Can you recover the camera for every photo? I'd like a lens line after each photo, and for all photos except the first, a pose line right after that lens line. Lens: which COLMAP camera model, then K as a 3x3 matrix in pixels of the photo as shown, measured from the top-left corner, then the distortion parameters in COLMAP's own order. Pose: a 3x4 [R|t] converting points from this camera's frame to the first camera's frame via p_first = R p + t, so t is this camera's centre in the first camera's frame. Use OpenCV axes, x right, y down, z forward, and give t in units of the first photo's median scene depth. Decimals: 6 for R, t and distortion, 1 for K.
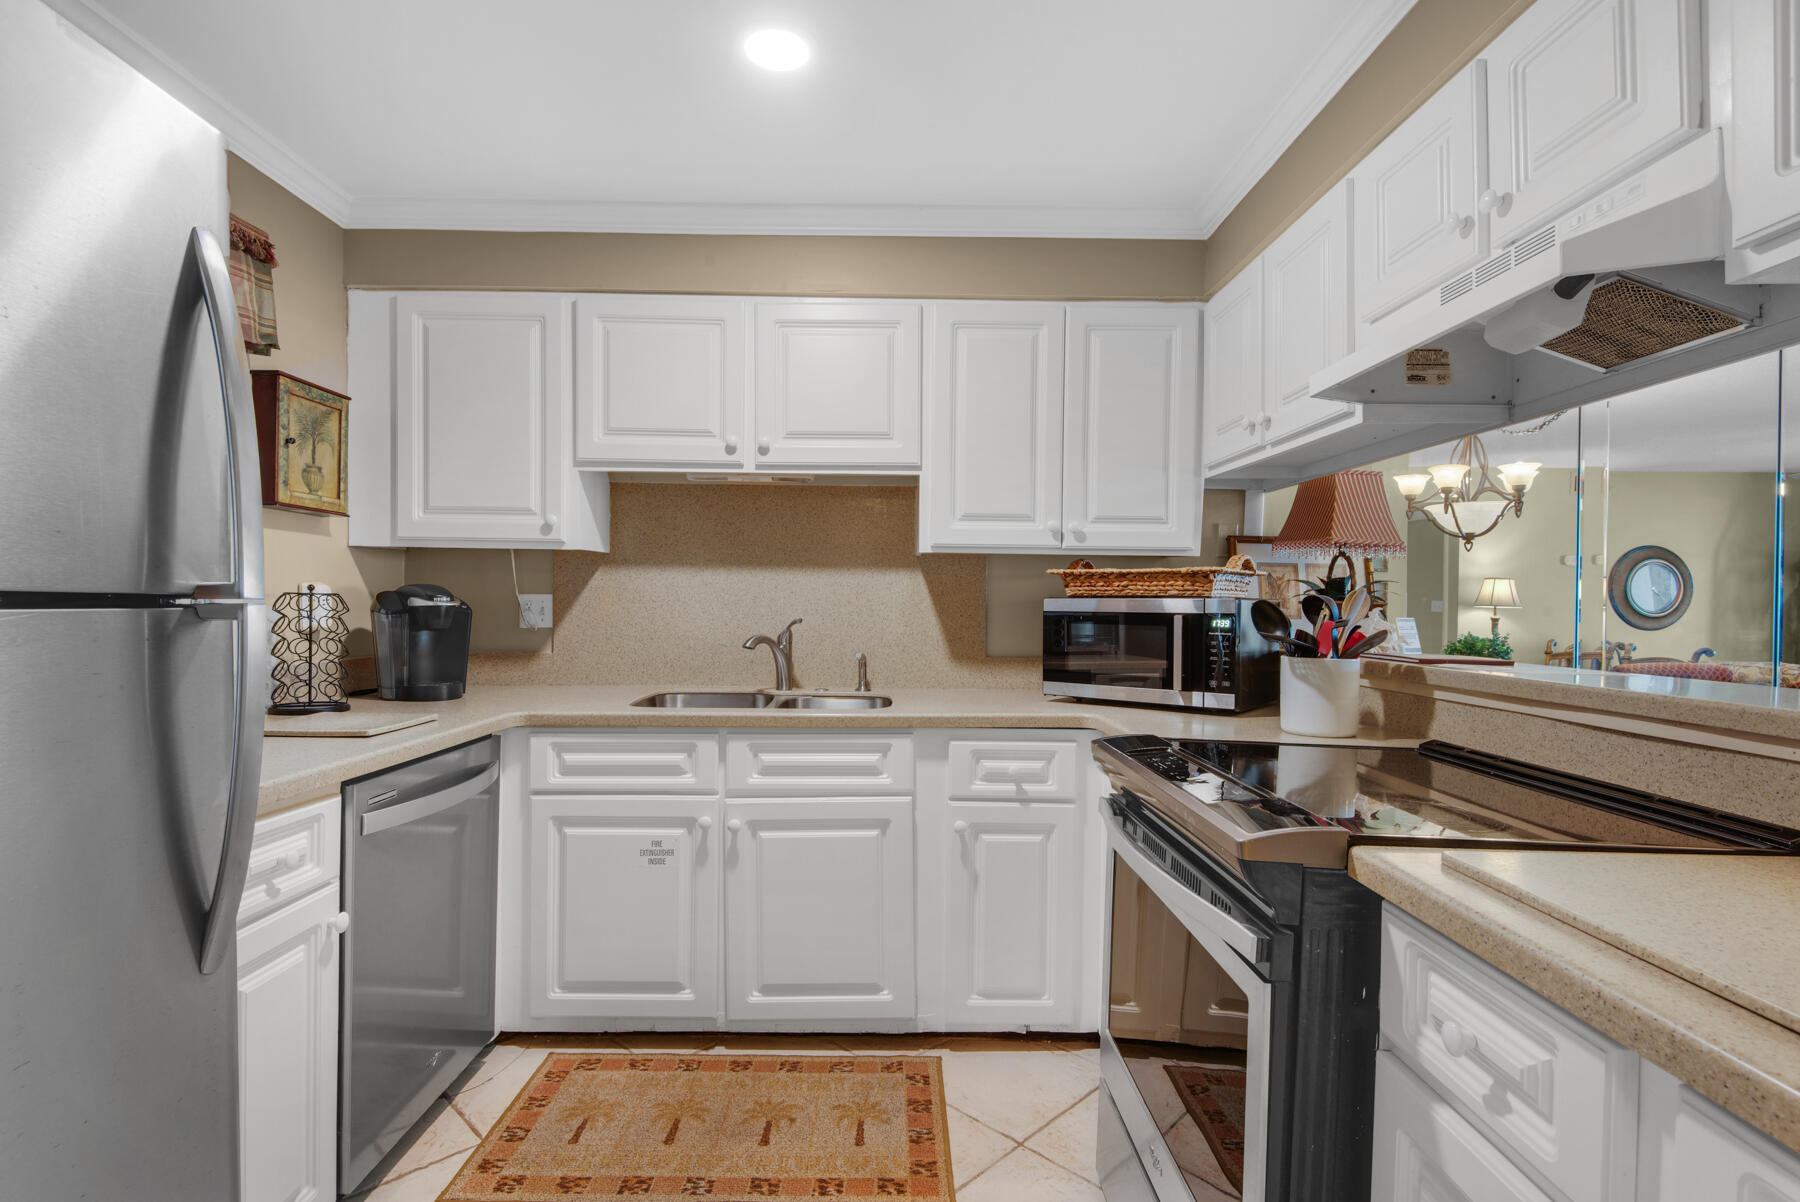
lens RADIAL K [[847.7, 0, 900.0], [0, 847.7, 601.0], [0, 0, 1]] dist [0.028531, -0.040631]
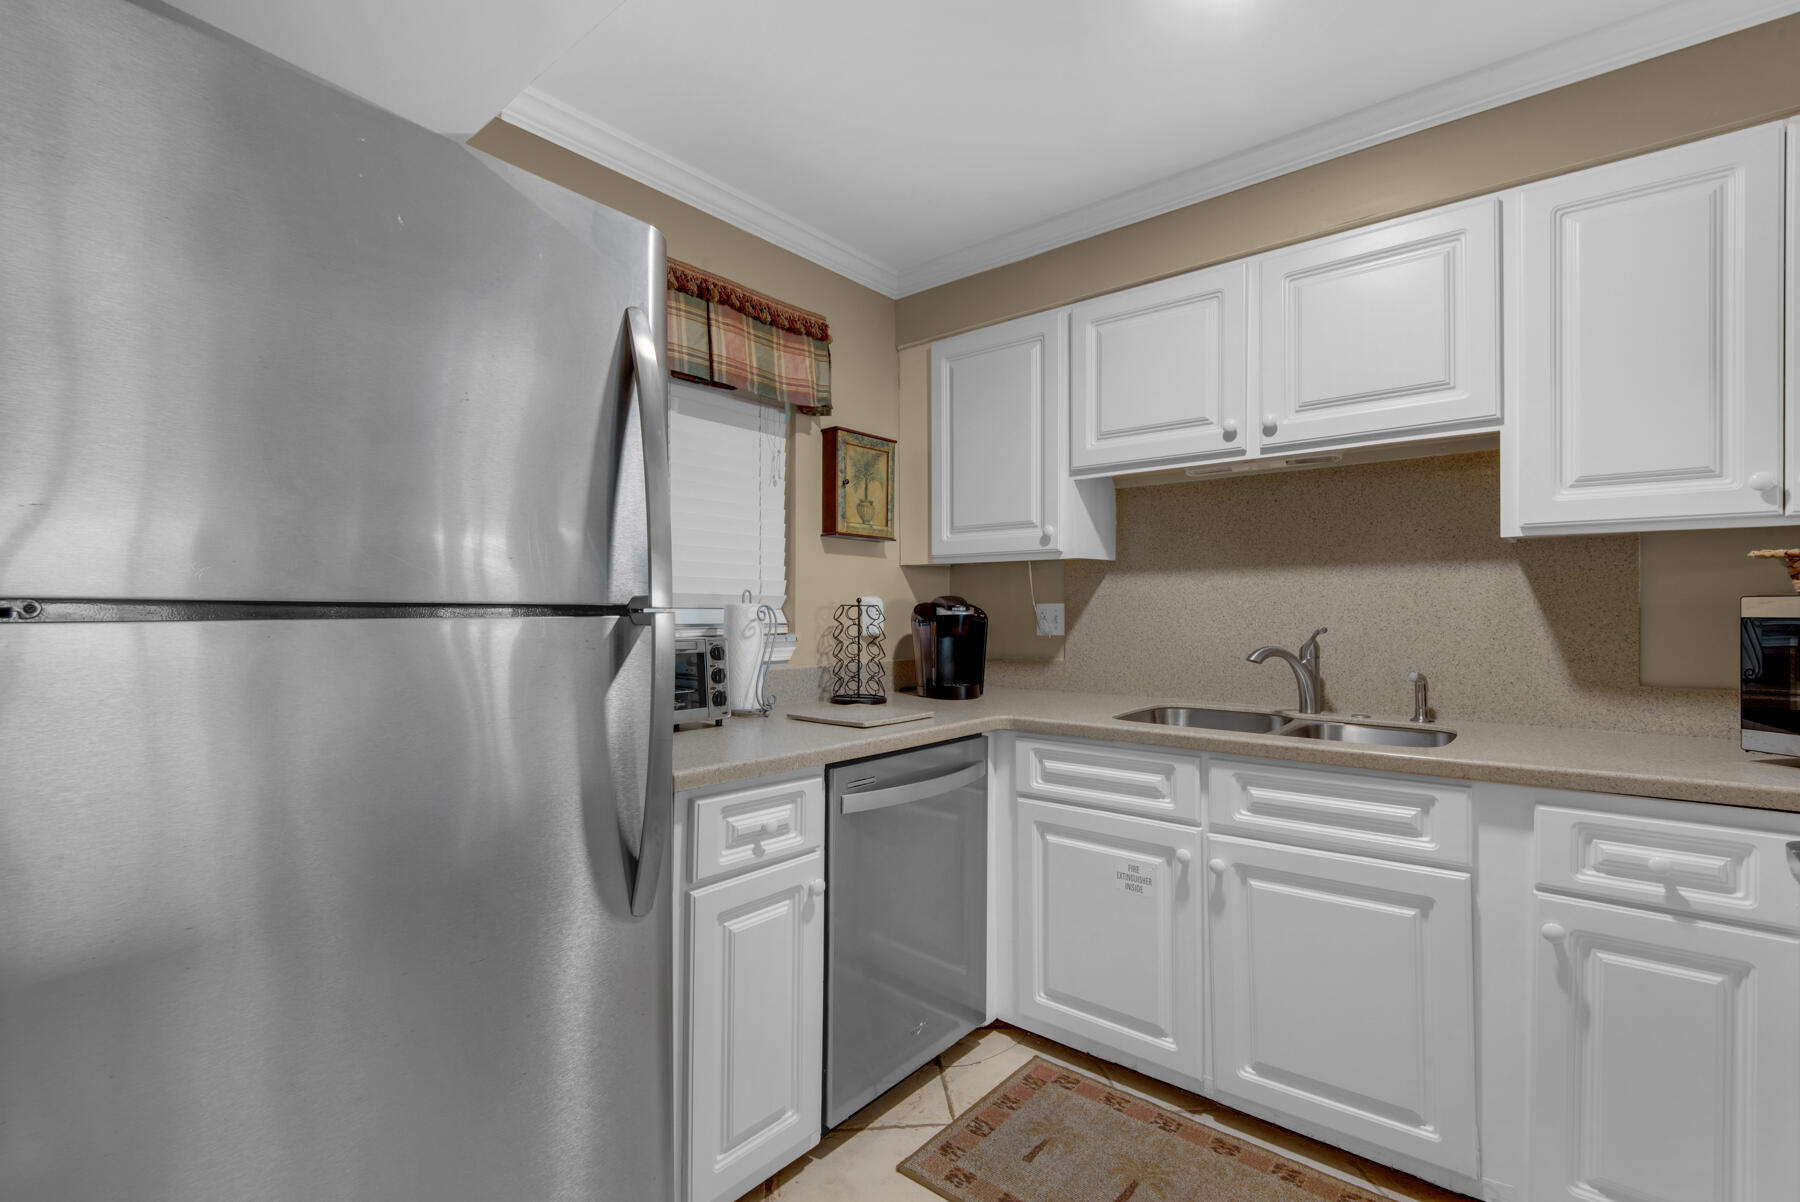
lens RADIAL K [[813.6, 0, 896.0], [0, 813.6, 607.0], [0, 0, 1]] dist [0.025101, -0.022121]
pose [[0.754707, -0.013295, -0.655927, 0.105950], [0.010006, 0.999912, -0.008755, 0.003974], [0.655986, 0.000044, 0.754773, 0.152026]]
